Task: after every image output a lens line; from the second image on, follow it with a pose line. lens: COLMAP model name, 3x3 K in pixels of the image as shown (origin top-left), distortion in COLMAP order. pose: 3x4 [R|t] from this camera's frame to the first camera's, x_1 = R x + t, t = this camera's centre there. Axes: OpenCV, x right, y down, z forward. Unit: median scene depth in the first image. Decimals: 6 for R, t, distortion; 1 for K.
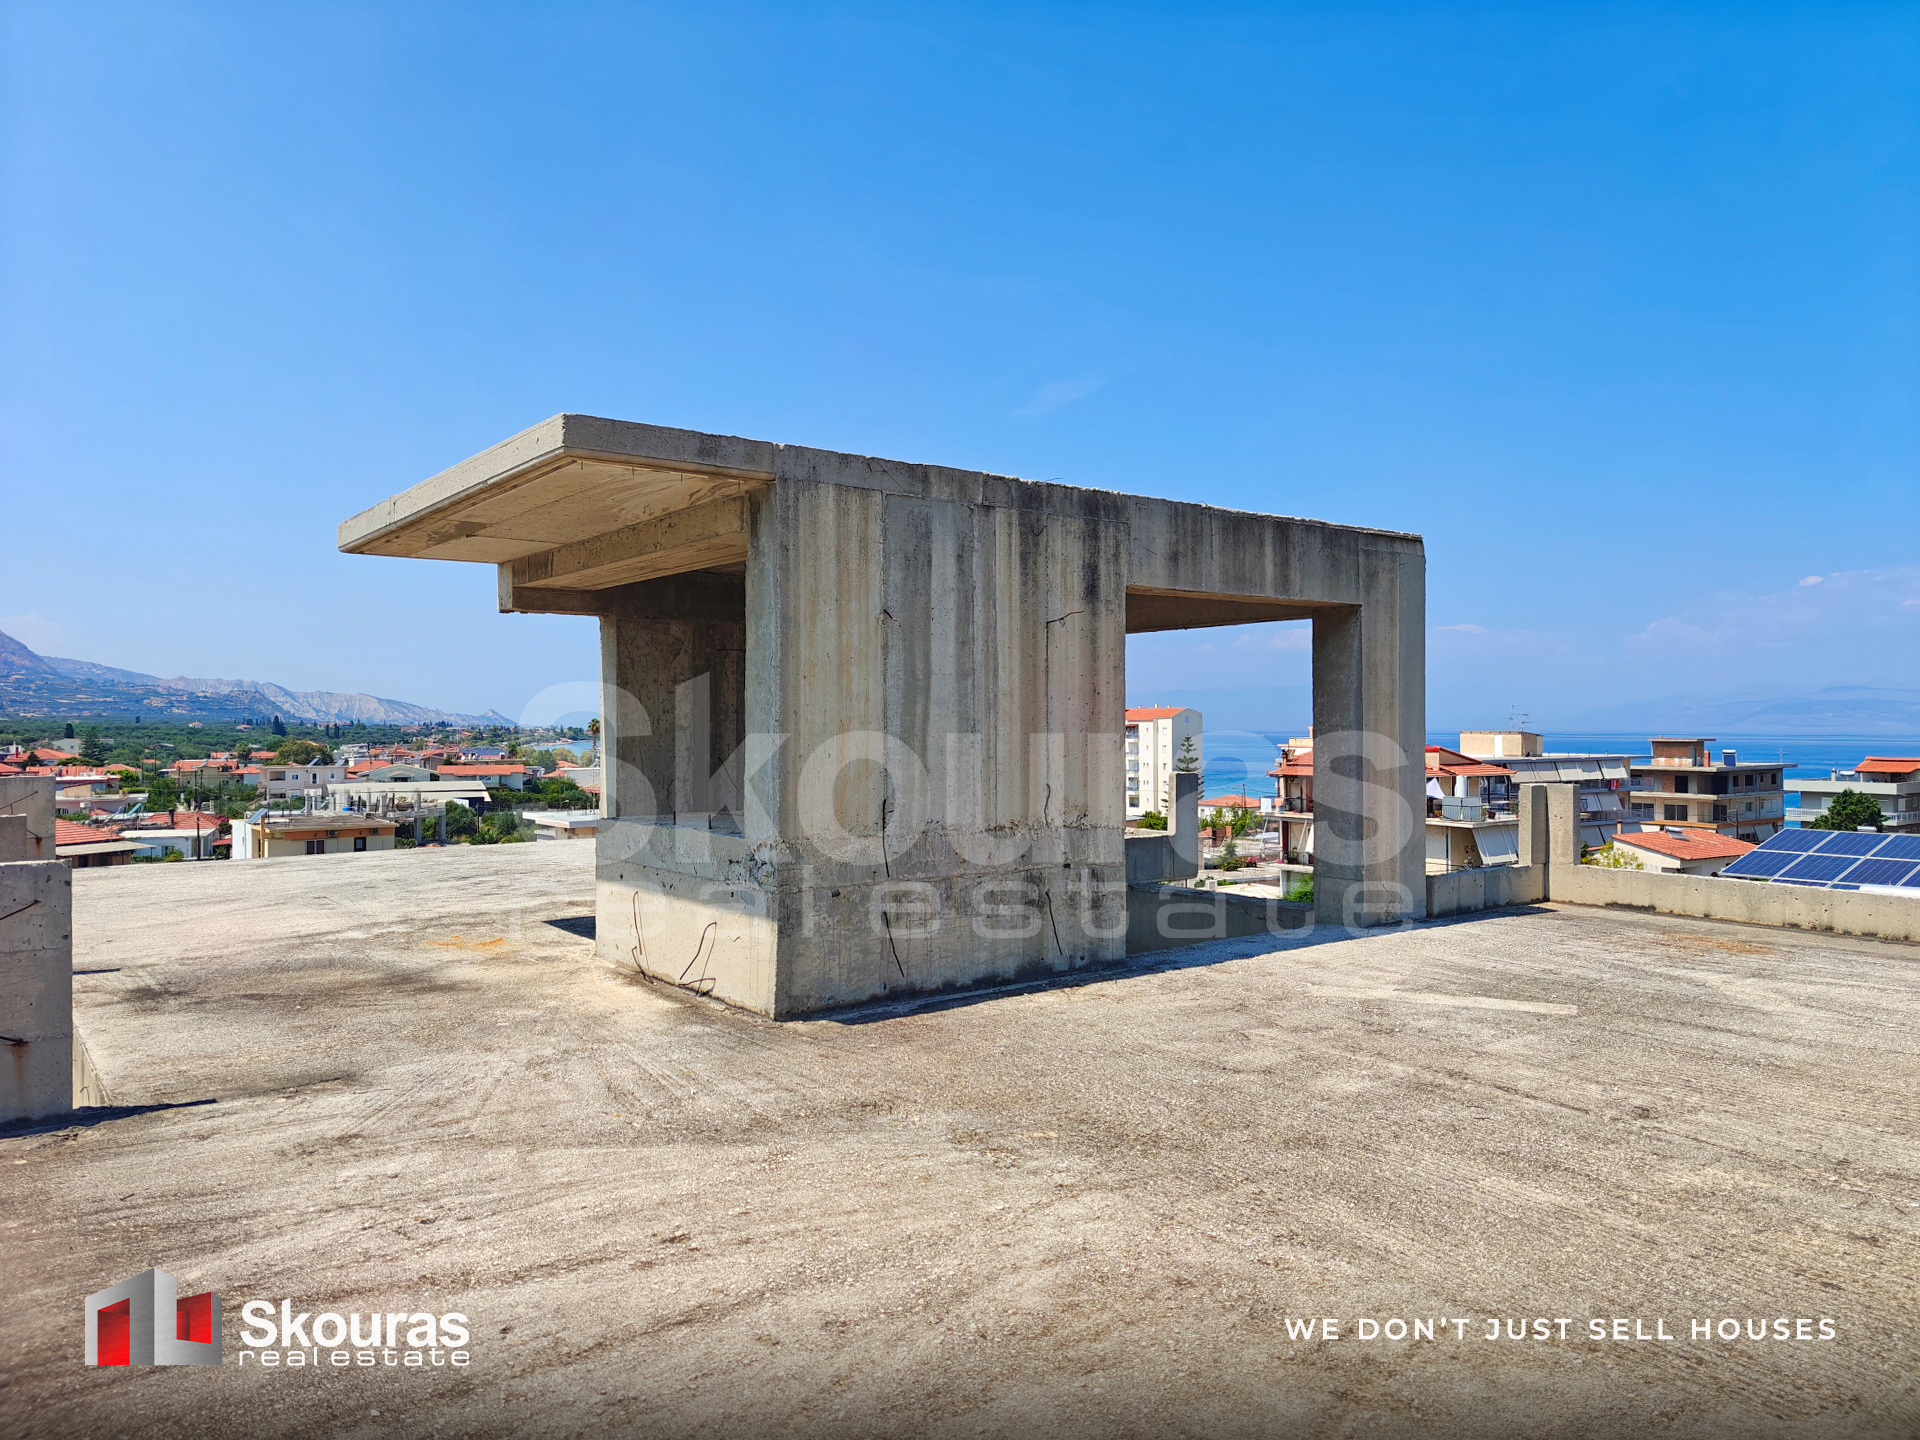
lens RADIAL K [[1300.6, 0, 959.5], [0, 1300.6, 711.4], [0, 0, 1]] dist [0.009940, -0.001285]
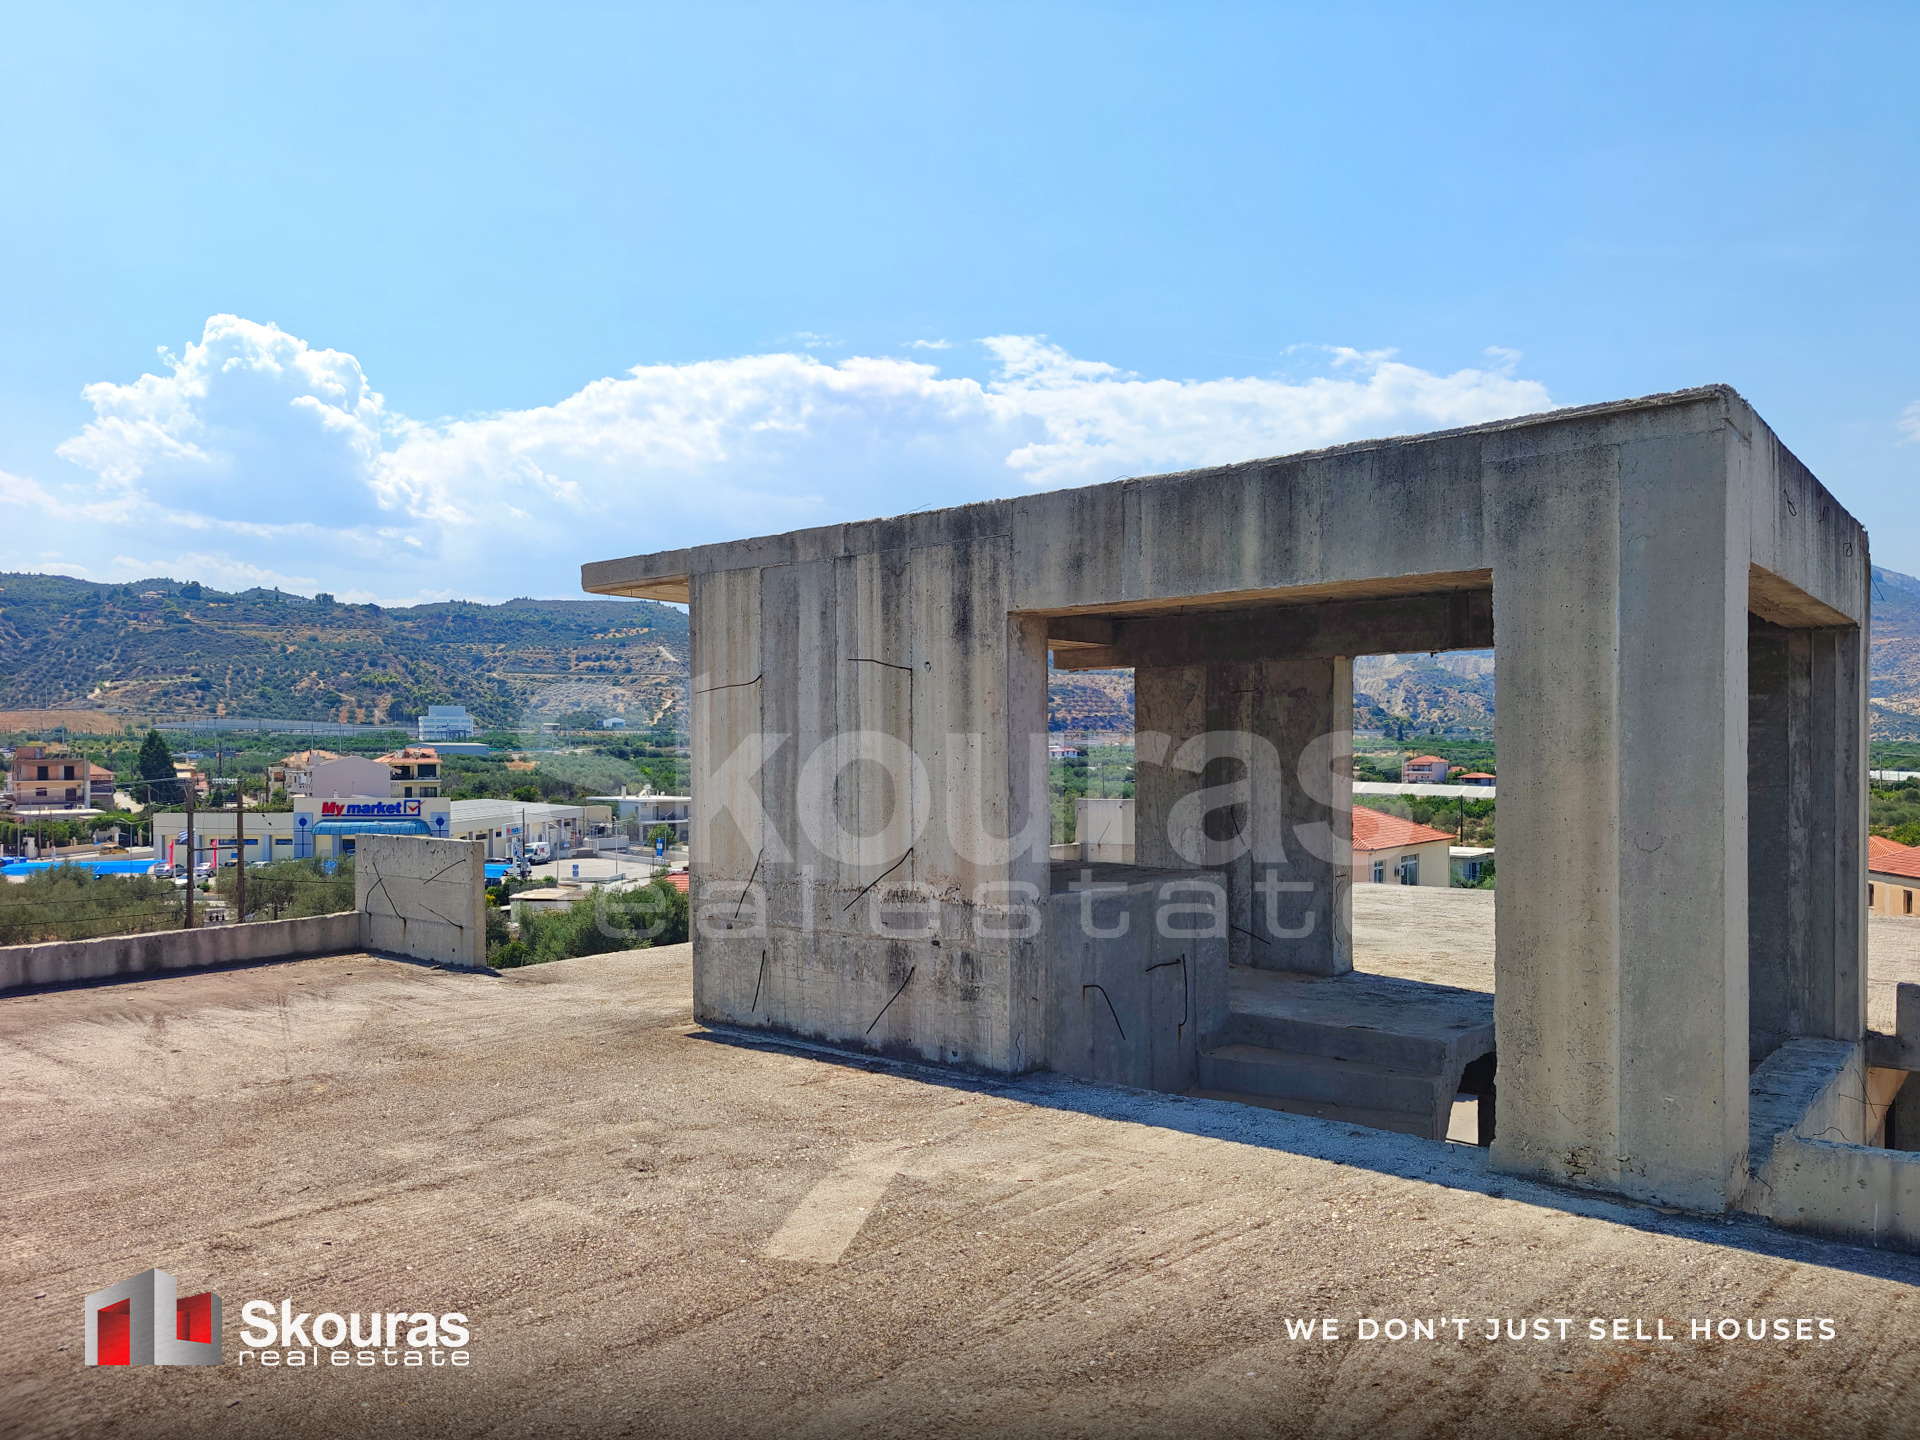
lens RADIAL K [[1335.6, 0, 961.3], [0, 1335.6, 746.6], [0, 0, 1]] dist [0.059198, -0.059366]
pose [[0.237466, -0.003974, -0.971388, 0.997141], [0.010274, 0.999946, -0.001579, -0.012934], [0.971342, -0.009606, 0.237494, 0.828340]]
